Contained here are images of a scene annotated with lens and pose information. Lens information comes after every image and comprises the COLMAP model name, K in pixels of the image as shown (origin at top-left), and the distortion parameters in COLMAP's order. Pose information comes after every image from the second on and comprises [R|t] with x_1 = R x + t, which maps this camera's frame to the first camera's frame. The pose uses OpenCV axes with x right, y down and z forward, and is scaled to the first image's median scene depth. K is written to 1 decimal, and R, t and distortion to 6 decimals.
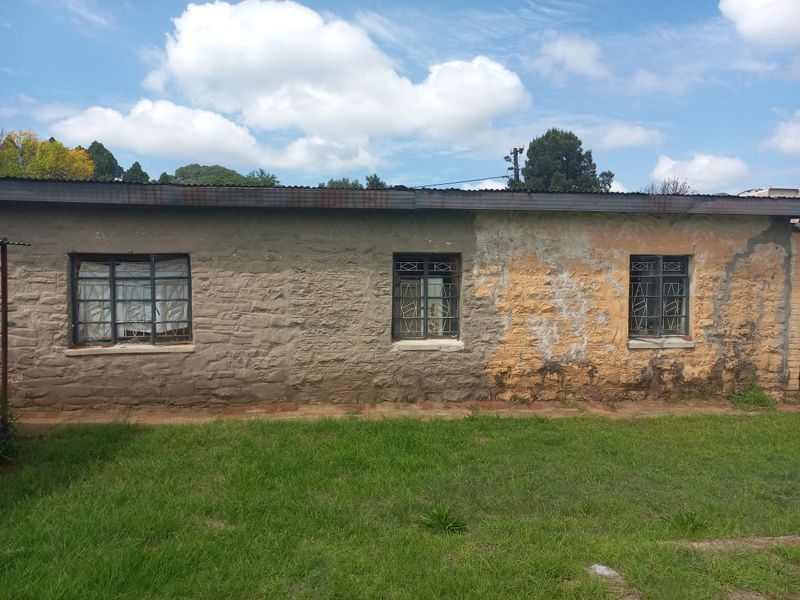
lens RADIAL K [[565.5, 0, 400.1], [0, 565.5, 301.9], [0, 0, 1]] dist [-0.001512, 0.001860]
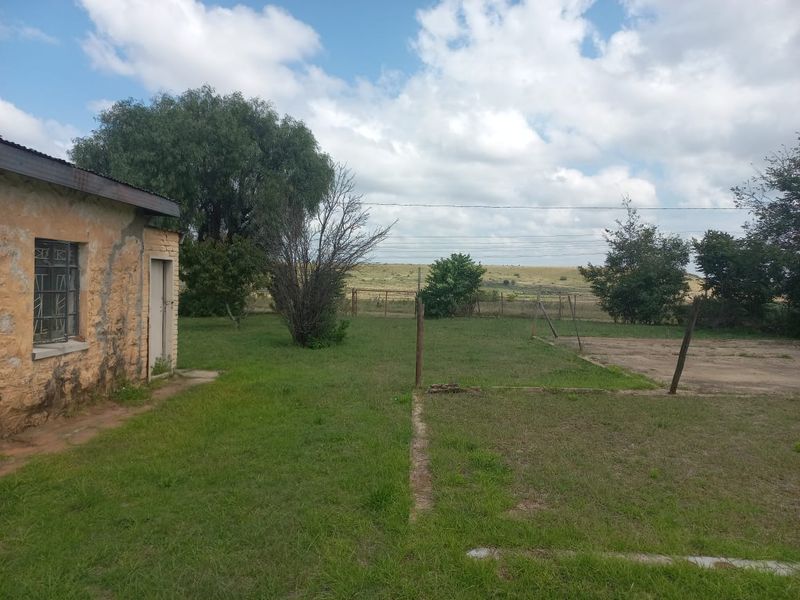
lens RADIAL K [[565.5, 0, 399.7], [0, 565.5, 297.1], [0, 0, 1]] dist [-0.001512, 0.001860]
pose [[0.159247, -0.027494, 0.986856, -0.267034], [0.022664, 0.999451, 0.024187, -0.009716], [-0.986979, 0.018514, 0.159783, 0.381148]]
